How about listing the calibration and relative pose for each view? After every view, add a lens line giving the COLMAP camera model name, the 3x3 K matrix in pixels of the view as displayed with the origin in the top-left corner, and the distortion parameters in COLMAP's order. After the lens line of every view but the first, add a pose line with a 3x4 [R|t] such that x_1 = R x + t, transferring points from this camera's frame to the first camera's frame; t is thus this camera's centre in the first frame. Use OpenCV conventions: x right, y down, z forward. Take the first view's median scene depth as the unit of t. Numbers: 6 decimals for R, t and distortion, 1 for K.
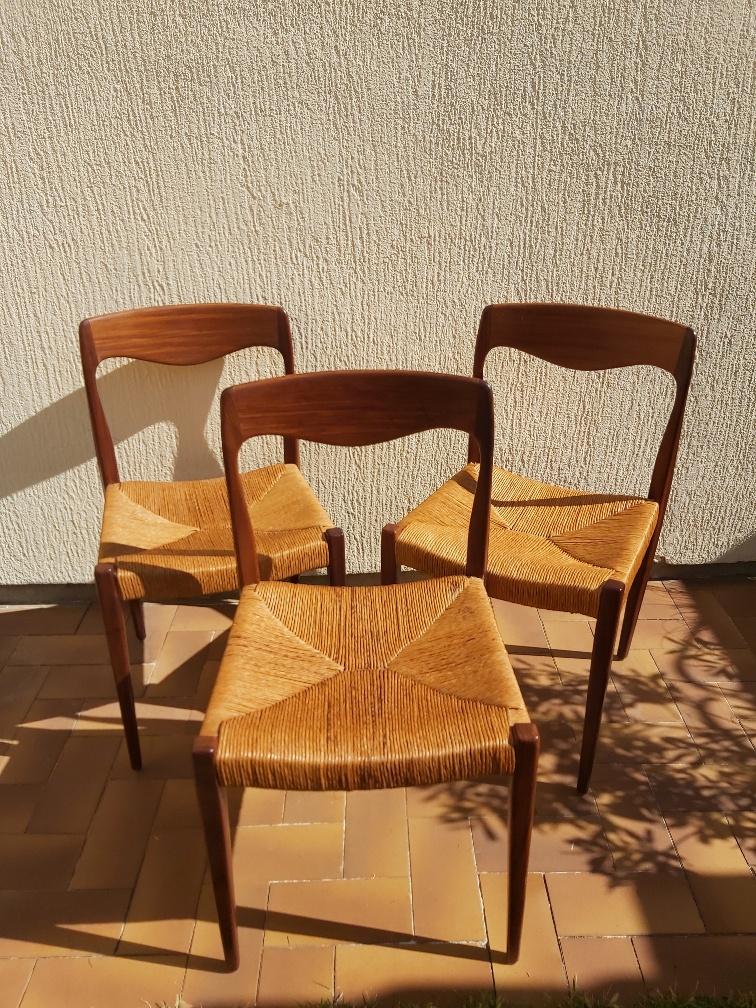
lens RADIAL K [[820.5, 0, 366.9], [0, 820.5, 516.1], [0, 0, 1]] dist [0.061406, -0.126603]
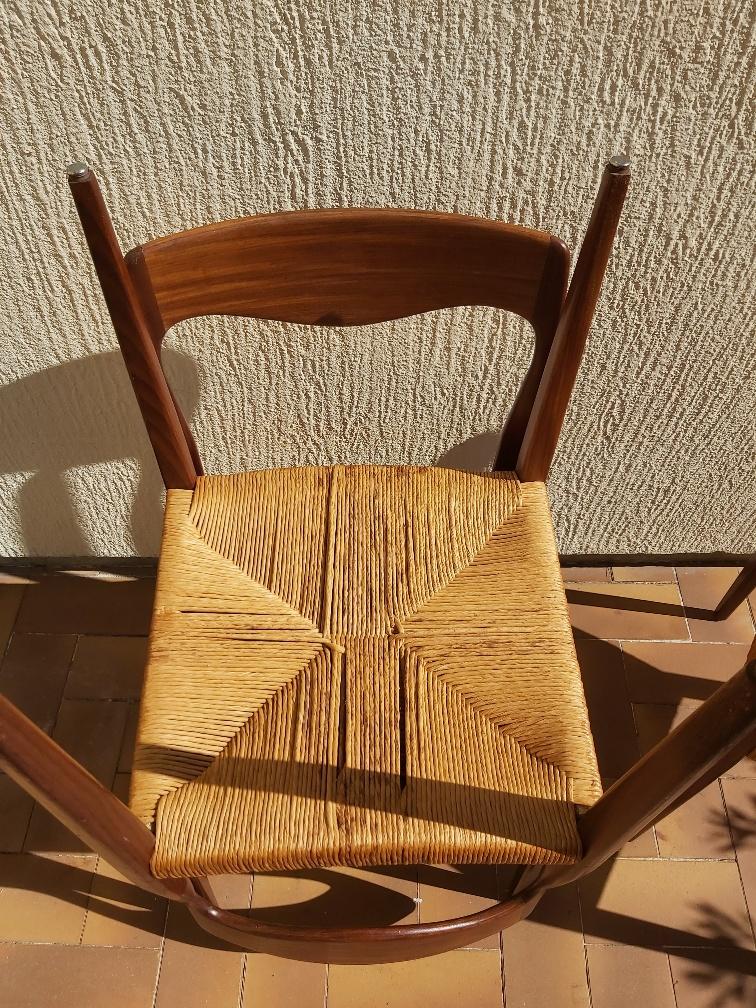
lens RADIAL K [[810.0, 0, 348.3], [0, 810.0, 535.8], [0, 0, 1]] dist [0.055931, -0.115912]
pose [[0.999249, 0.038339, -0.005690, -0.218040], [-0.030956, 0.877783, 0.478058, -0.312850], [0.023322, -0.477522, 0.878310, 0.513782]]
